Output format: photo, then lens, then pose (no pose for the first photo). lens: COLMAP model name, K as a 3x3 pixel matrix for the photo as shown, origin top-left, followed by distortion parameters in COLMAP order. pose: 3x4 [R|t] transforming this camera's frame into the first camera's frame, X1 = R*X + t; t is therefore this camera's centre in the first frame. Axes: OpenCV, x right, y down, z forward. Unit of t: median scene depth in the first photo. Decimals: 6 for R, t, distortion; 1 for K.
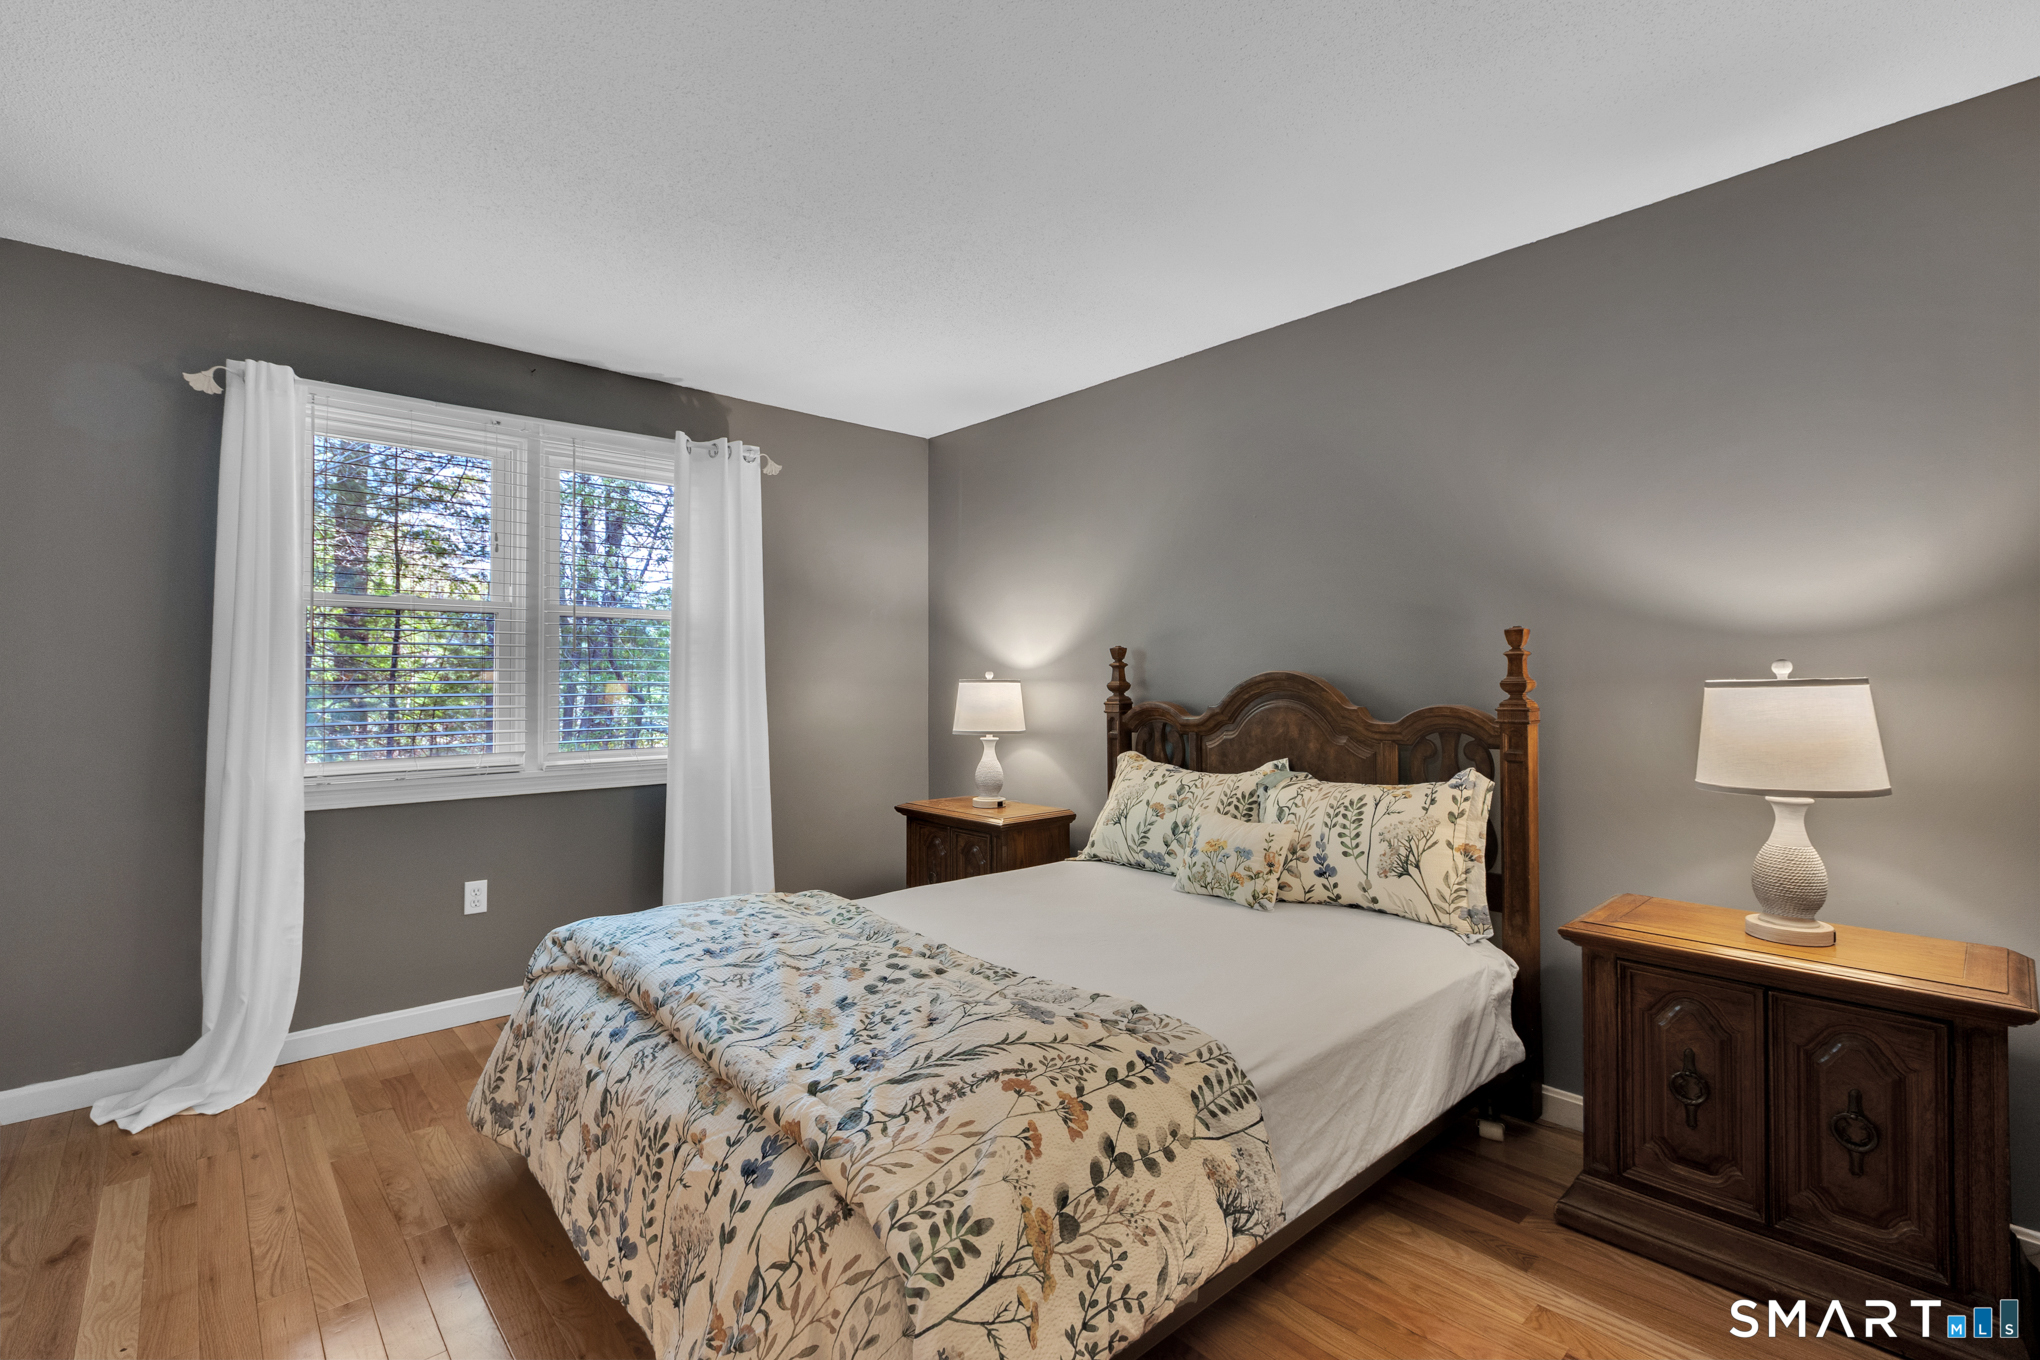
lens RADIAL K [[915.8, 0, 1019.4], [0, 915.8, 674.2], [0, 0, 1]] dist [0.002025, 0.000067]
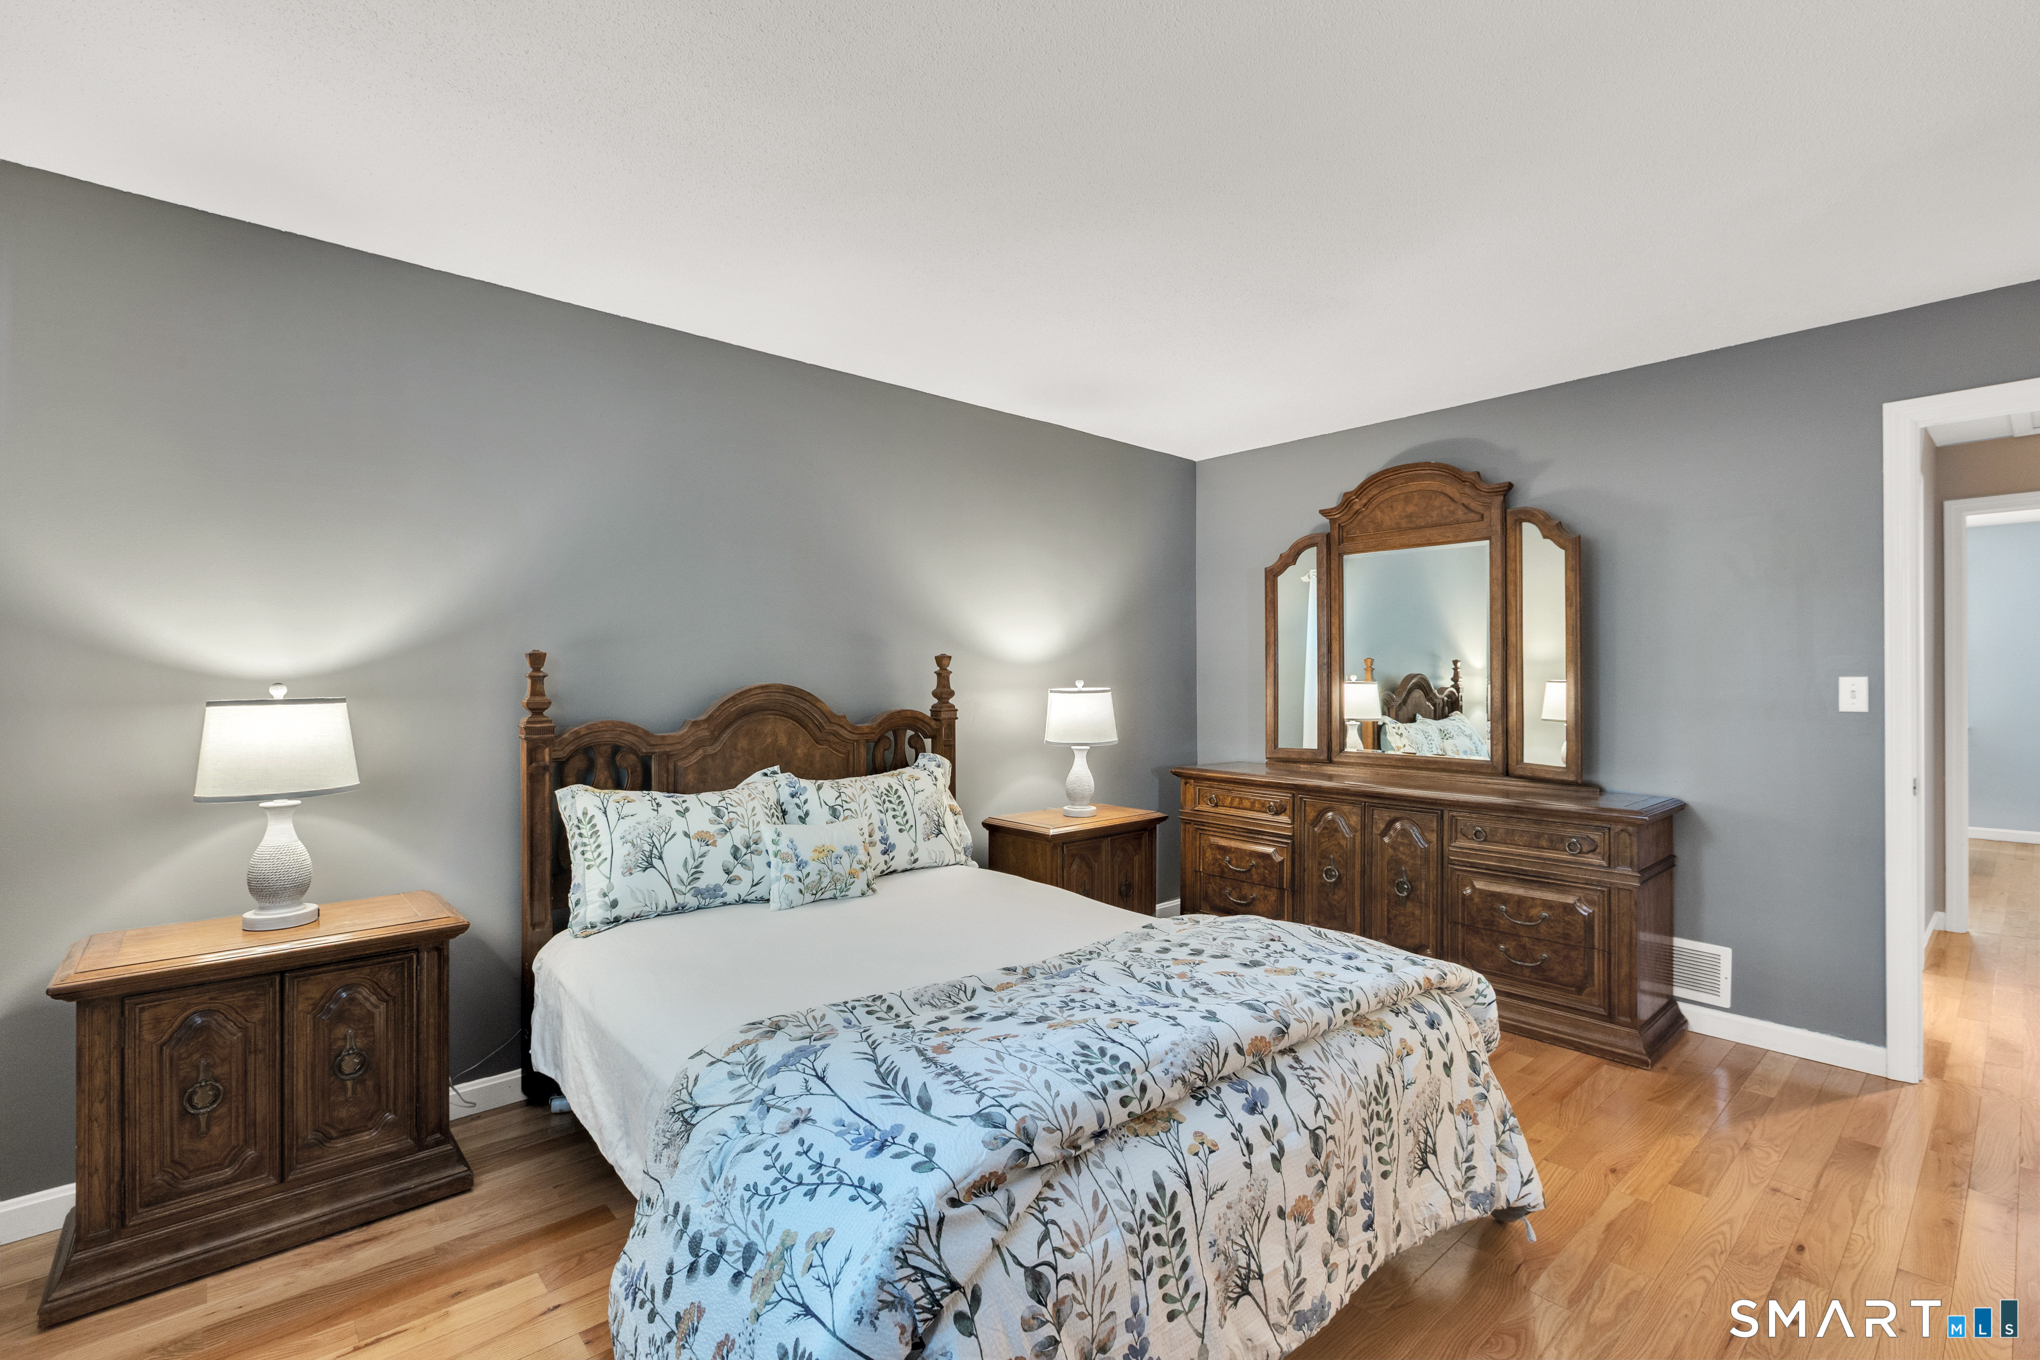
lens RADIAL K [[915.8, 0, 1019.4], [0, 915.8, 674.2], [0, 0, 1]] dist [0.002025, 0.000067]
pose [[0.018275, 0.006560, 0.999811, -1.271380], [-0.003548, 0.999973, -0.006496, -0.014287], [-0.999827, -0.003428, 0.018297, 1.158776]]
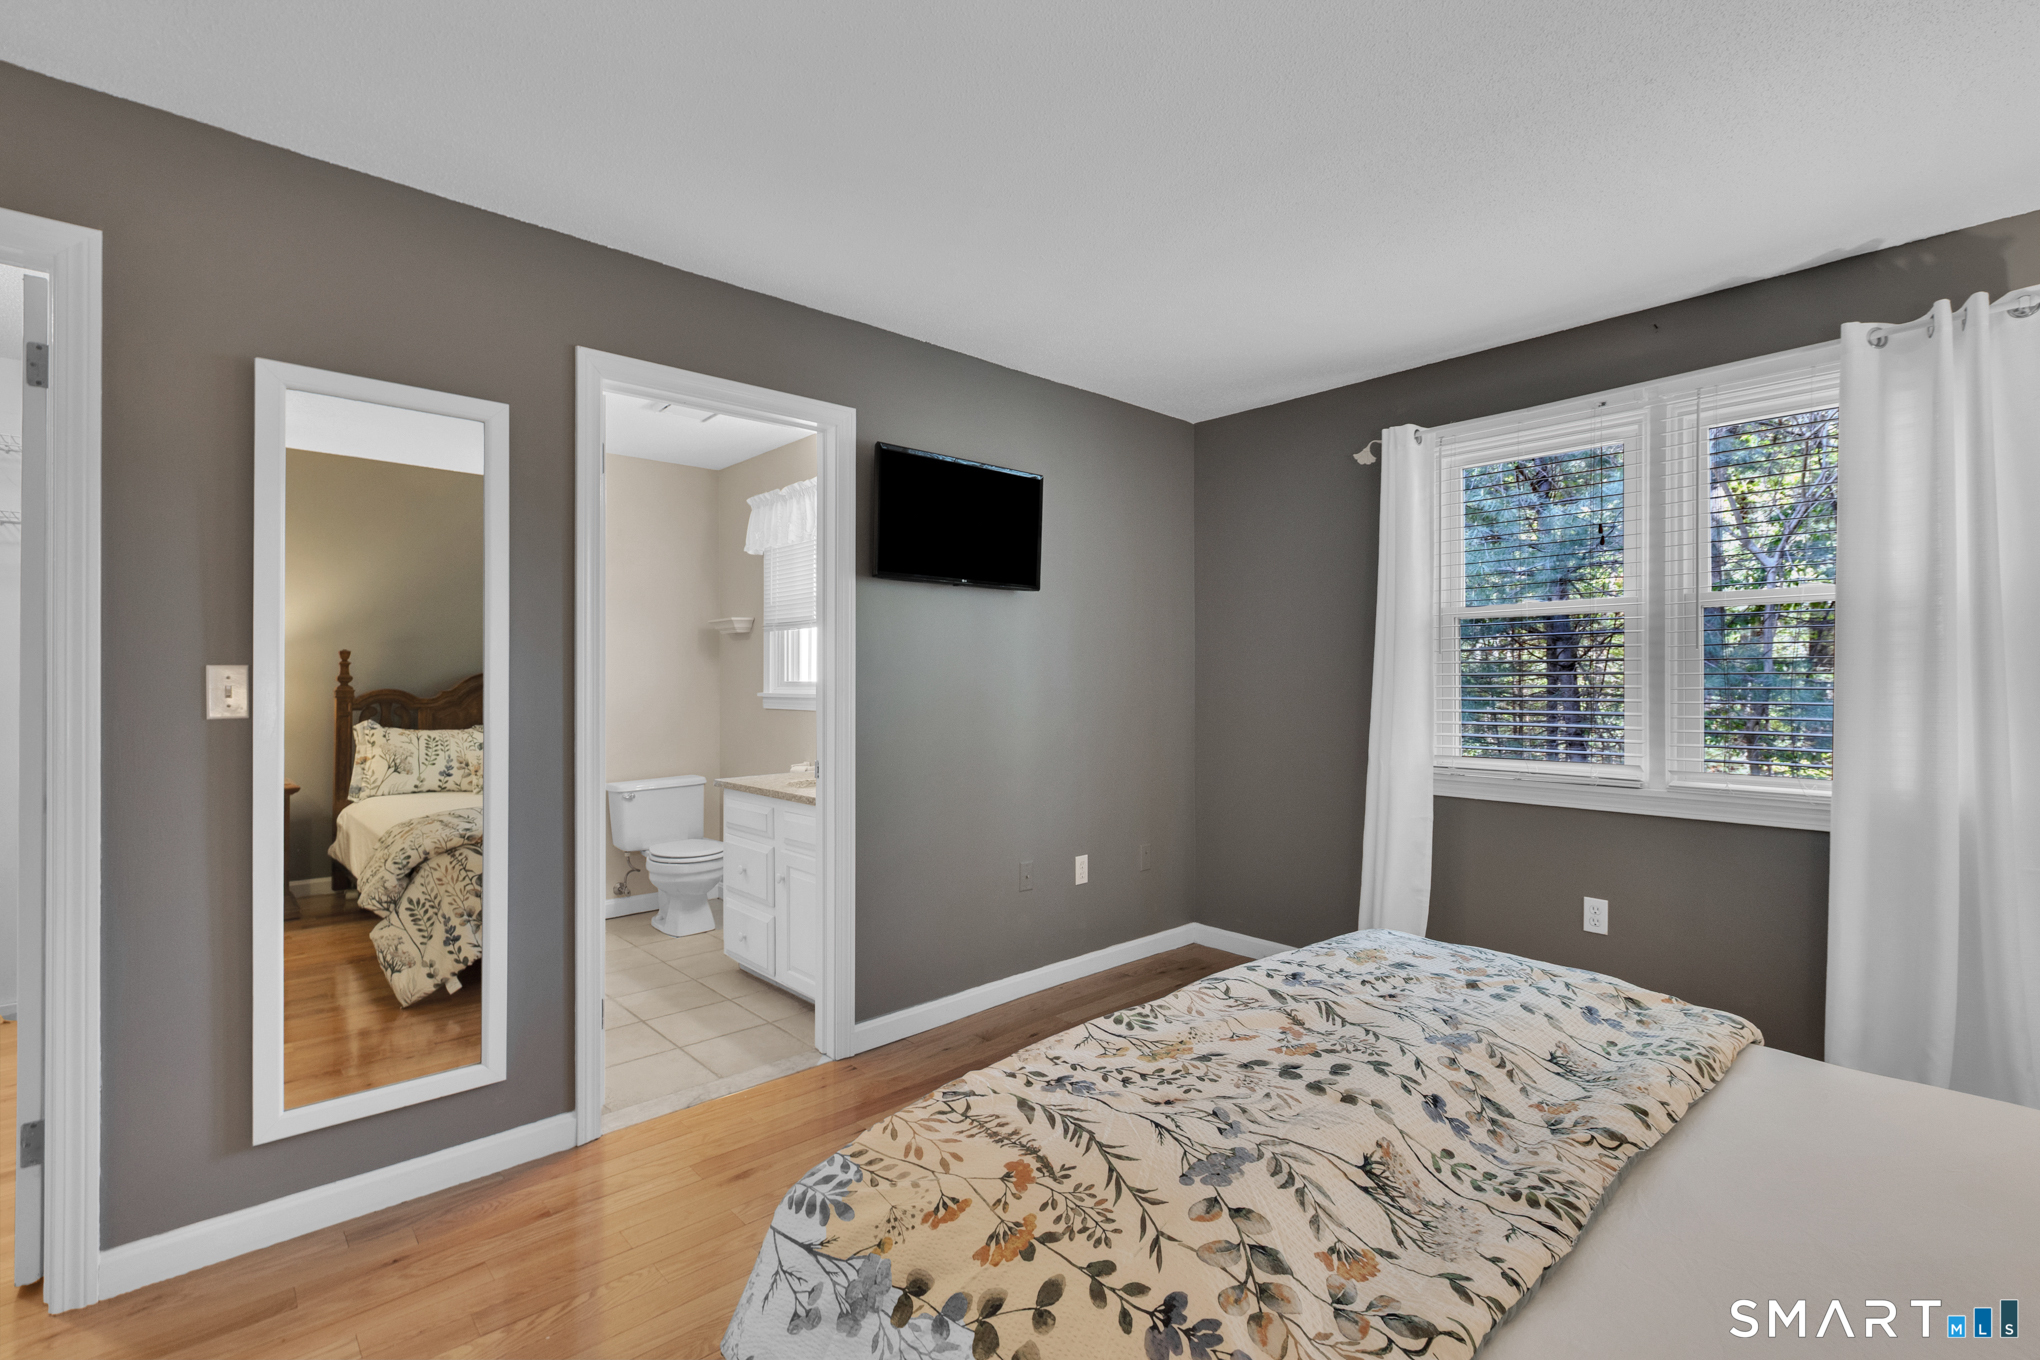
lens RADIAL K [[915.8, 0, 1019.4], [0, 915.8, 674.2], [0, 0, 1]] dist [0.002025, 0.000067]
pose [[-0.001446, -0.006500, -0.999978, 0.619319], [0.006206, 0.999960, -0.006509, -0.002127], [0.999980, -0.006215, -0.001405, 0.739459]]
